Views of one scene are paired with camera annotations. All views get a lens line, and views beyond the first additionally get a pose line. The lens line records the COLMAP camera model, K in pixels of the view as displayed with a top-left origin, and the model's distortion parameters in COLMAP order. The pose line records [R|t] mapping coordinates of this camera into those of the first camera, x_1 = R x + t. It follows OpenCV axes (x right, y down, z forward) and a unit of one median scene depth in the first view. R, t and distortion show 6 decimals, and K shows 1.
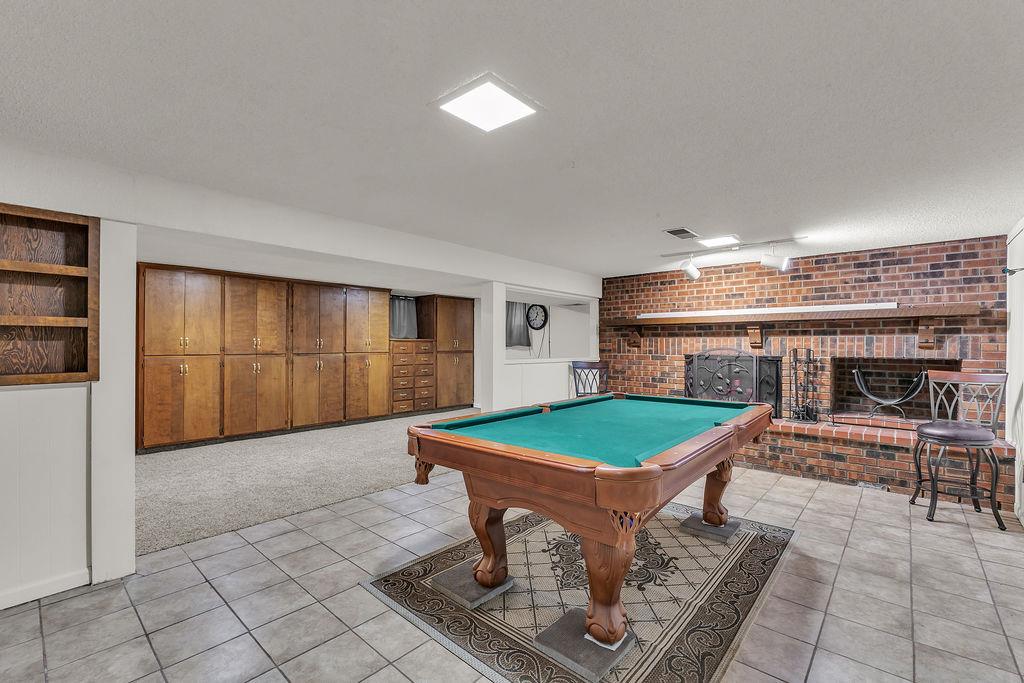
lens RADIAL K [[442.9, 0, 509.2], [0, 442.9, 344.6], [0, 0, 1]] dist [-0.013958, 0.000133]
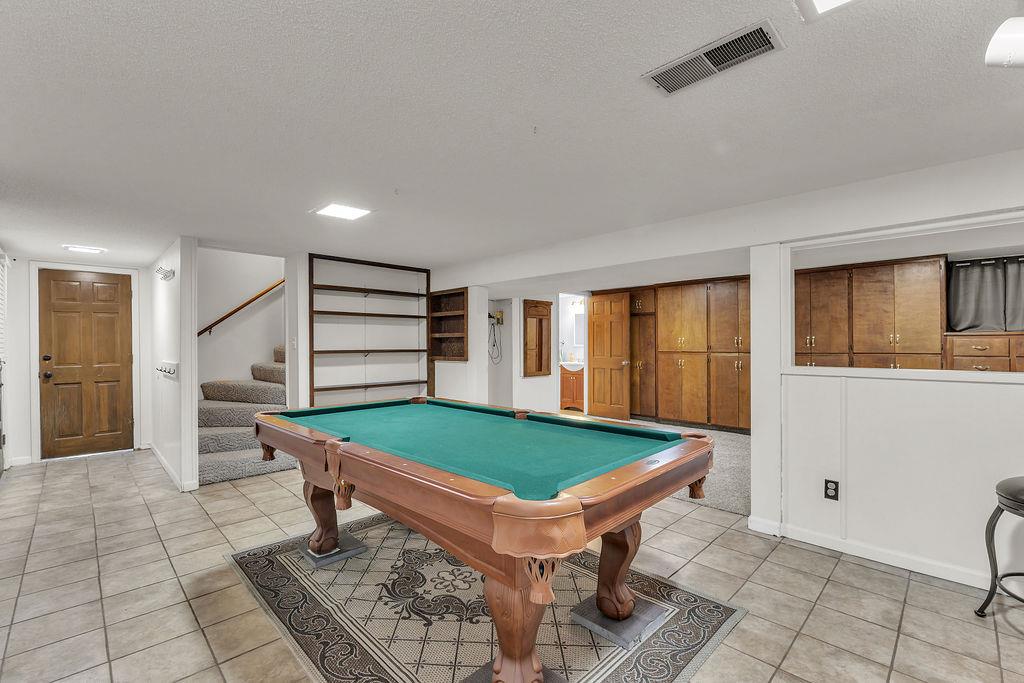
lens RADIAL K [[448.5, 0, 509.7], [0, 448.5, 339.7], [0, 0, 1]] dist [-0.002233, -0.000134]
pose [[-0.066620, -0.010200, -0.997726, 0.562076], [0.005068, 0.999931, -0.010560, 0.000230], [0.997766, -0.005760, -0.066564, 0.585420]]
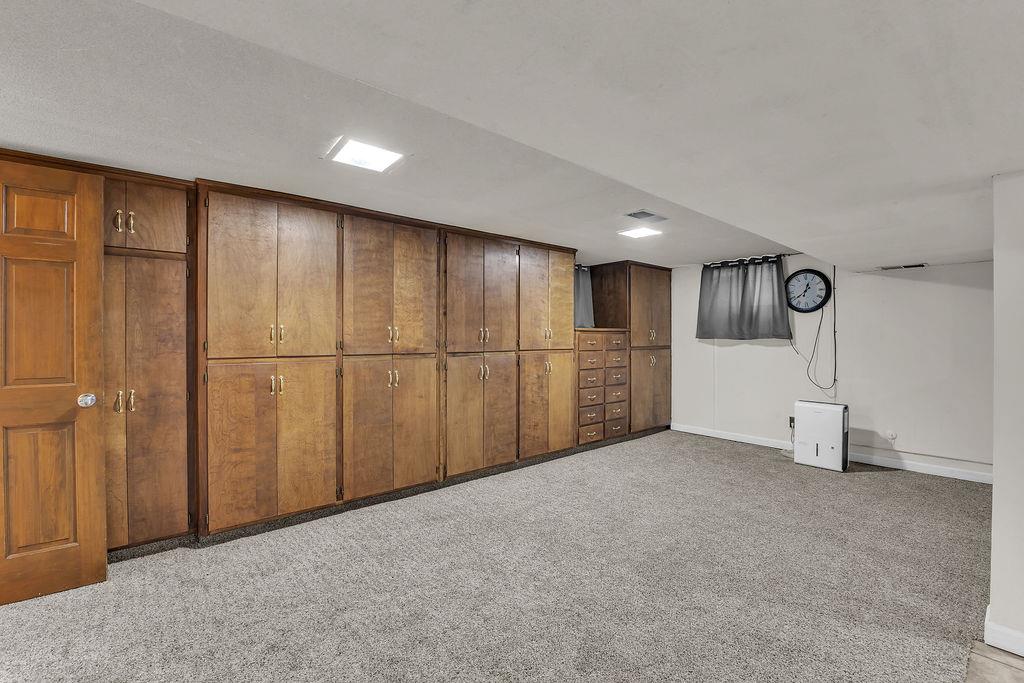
lens RADIAL K [[442.1, 0, 512.9], [0, 442.1, 339.9], [0, 0, 1]] dist [-0.027641, 0.000100]
pose [[0.990147, -0.001297, -0.140025, -0.372219], [0.002160, 0.999980, 0.006013, 0.000073], [0.140014, -0.006256, 0.990130, 0.500806]]
